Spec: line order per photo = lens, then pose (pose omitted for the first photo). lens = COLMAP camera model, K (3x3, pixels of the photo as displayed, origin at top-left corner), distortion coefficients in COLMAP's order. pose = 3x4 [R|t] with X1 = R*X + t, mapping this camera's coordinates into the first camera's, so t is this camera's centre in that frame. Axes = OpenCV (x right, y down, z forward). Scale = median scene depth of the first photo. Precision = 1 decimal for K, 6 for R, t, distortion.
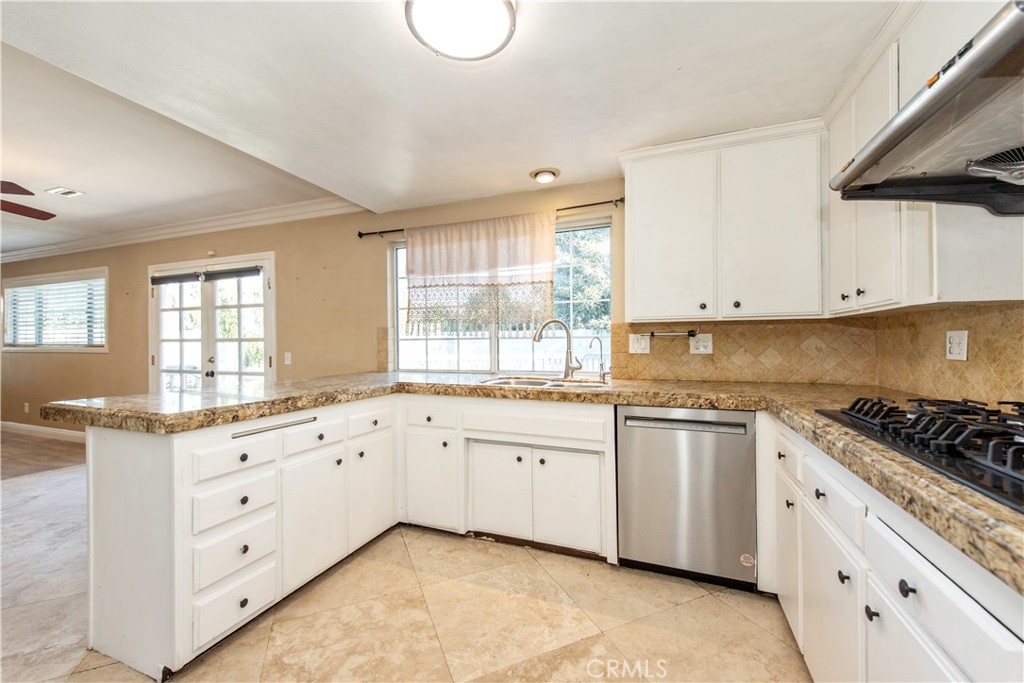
lens RADIAL K [[397.9, 0, 513.5], [0, 397.9, 343.3], [0, 0, 1]] dist [0.013424, -0.004318]
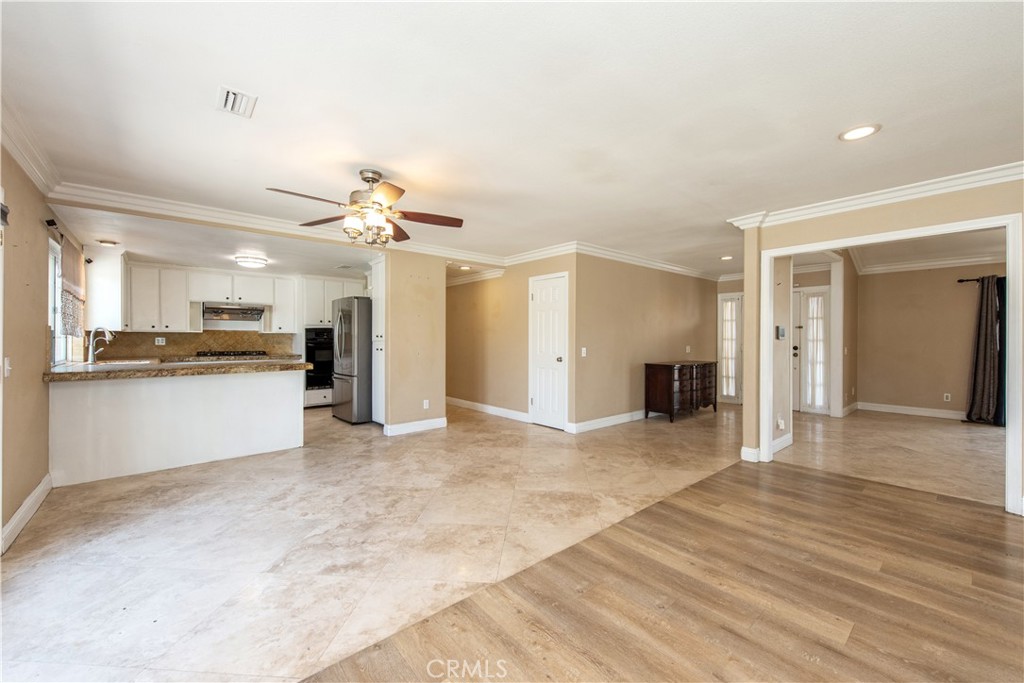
lens RADIAL K [[405.7, 0, 518.8], [0, 405.7, 337.9], [0, 0, 1]] dist [0.008794, -0.000369]
pose [[-0.886880, 0.001496, 0.461998, -1.415764], [0.000711, 0.999998, -0.001874, -0.005732], [-0.462000, -0.001333, -0.886879, 1.072453]]
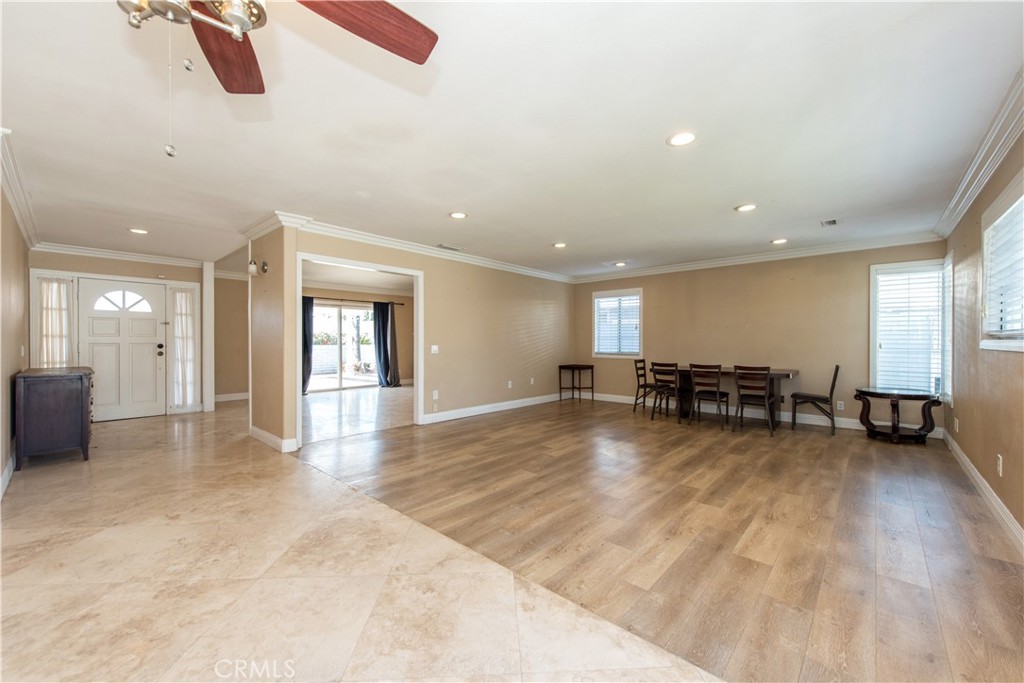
lens RADIAL K [[397.9, 0, 513.5], [0, 397.9, 343.3], [0, 0, 1]] dist [0.013424, -0.004318]
pose [[-0.352344, 0.009428, -0.935823, -0.709130], [0.000961, 0.999952, 0.009713, 0.009703], [0.935870, 0.002523, -0.352336, 0.816326]]
